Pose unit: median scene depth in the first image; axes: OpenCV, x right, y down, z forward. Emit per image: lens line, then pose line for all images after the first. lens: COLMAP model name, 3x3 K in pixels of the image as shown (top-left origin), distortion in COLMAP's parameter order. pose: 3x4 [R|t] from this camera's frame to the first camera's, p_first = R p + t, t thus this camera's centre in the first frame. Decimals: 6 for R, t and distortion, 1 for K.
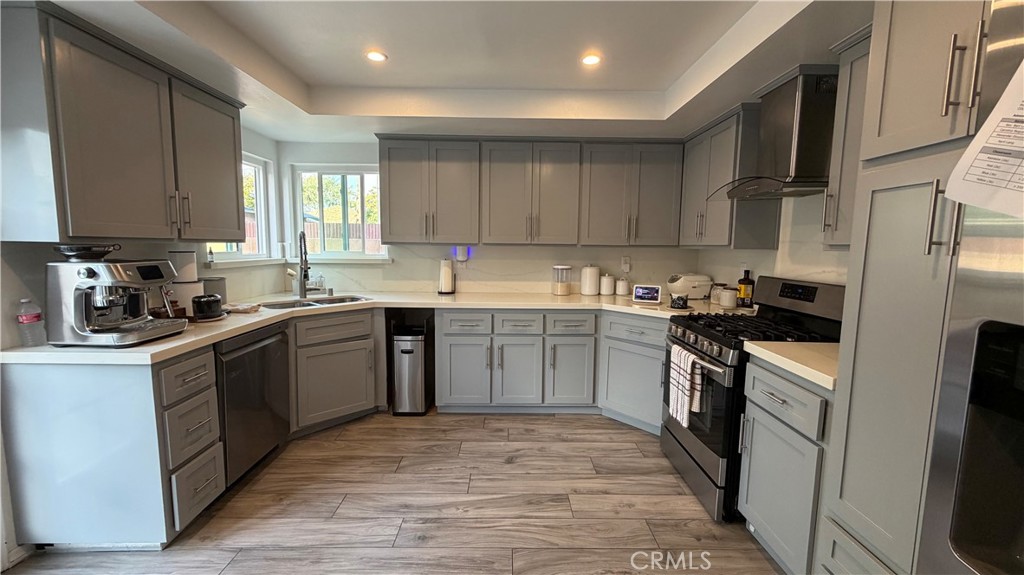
lens RADIAL K [[412.3, 0, 512.1], [0, 412.3, 287.7], [0, 0, 1]] dist [0.004537, 0.000464]
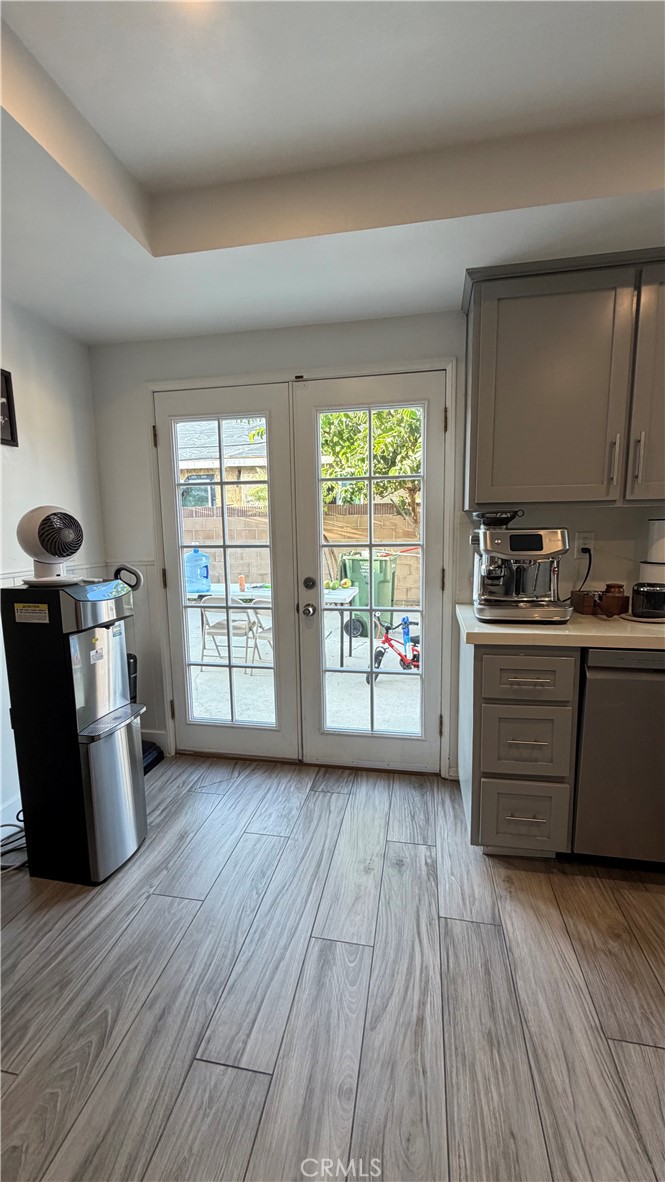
lens RADIAL K [[475.9, 0, 332.1], [0, 475.9, 588.0], [0, 0, 1]] dist [0.004537, 0.000464]
pose [[-0.192283, 0.116351, -0.974418, 0.143074], [-0.094641, 0.986120, 0.136423, -0.037333], [0.976765, 0.118452, -0.178603, 0.754008]]
